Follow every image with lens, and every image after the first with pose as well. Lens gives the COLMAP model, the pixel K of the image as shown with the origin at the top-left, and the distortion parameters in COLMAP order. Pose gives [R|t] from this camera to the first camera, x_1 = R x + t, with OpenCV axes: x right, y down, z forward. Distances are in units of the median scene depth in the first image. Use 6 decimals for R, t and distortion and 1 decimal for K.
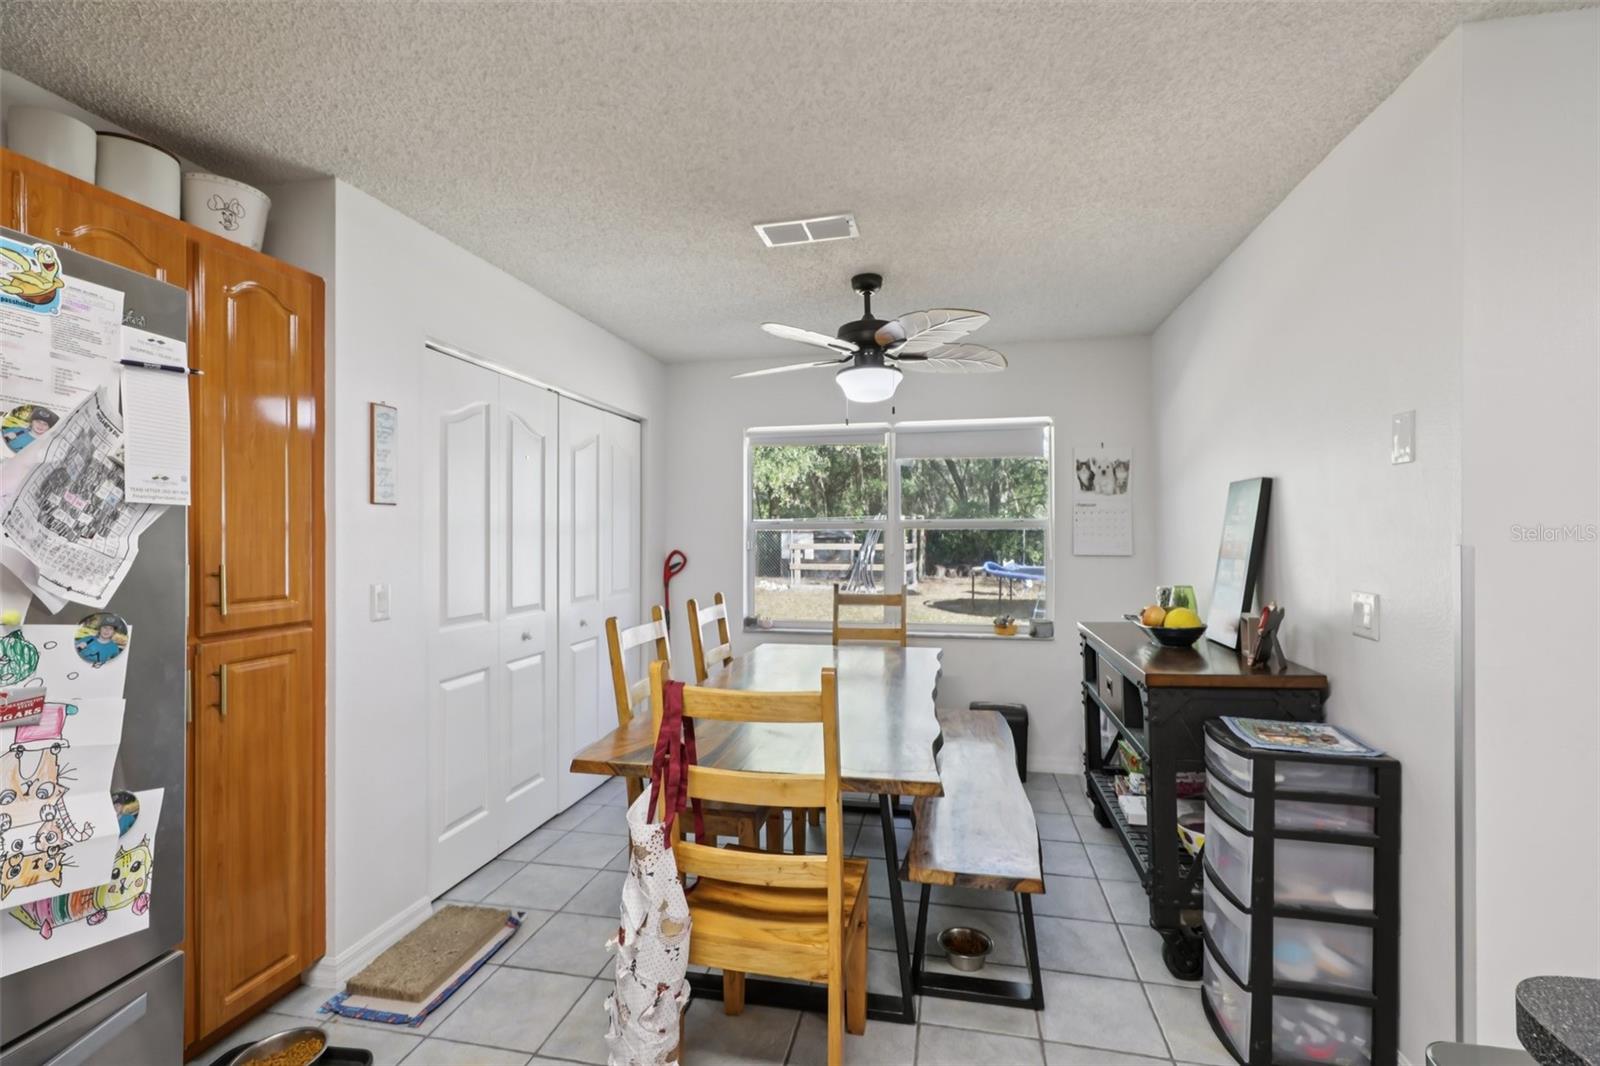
lens RADIAL K [[713.3, 0, 803.1], [0, 713.3, 535.3], [0, 0, 1]] dist [0.000555, 0.000190]
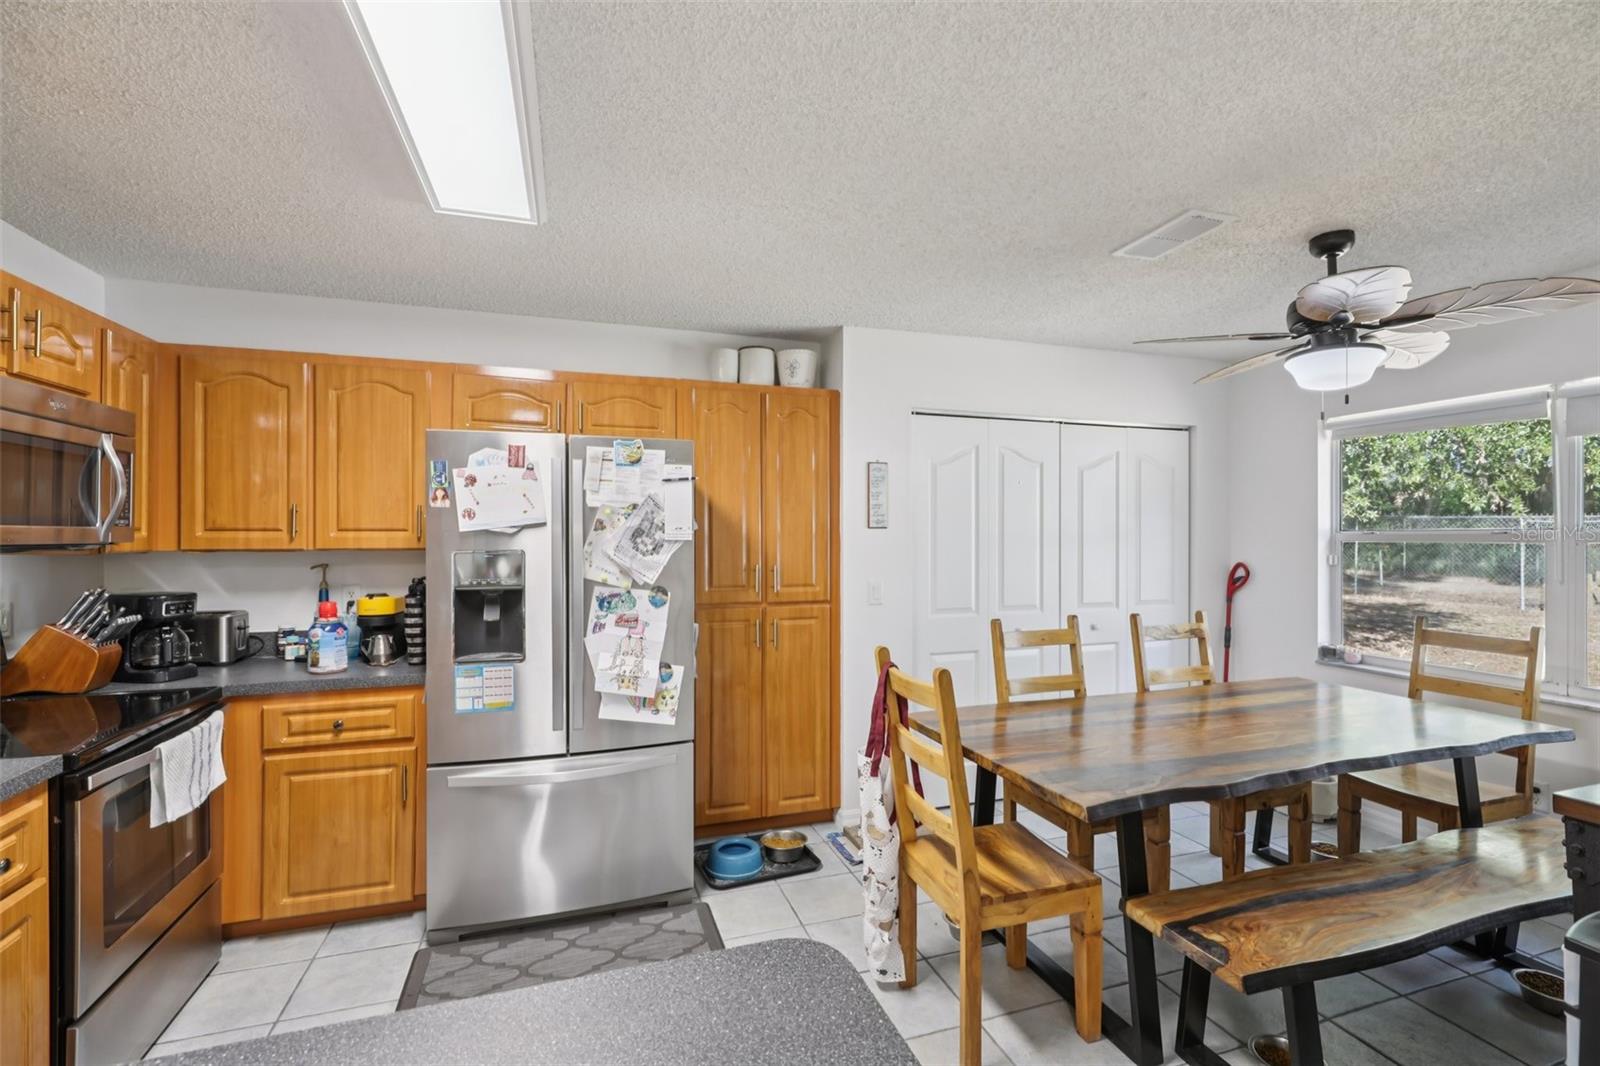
lens RADIAL K [[713.3, 0, 803.1], [0, 713.3, 535.3], [0, 0, 1]] dist [0.000555, 0.000190]
pose [[0.508852, 0.003365, -0.860847, 0.794135], [-0.000104, 0.999993, 0.003847, -0.042834], [0.860854, -0.001868, 0.508849, 0.120666]]
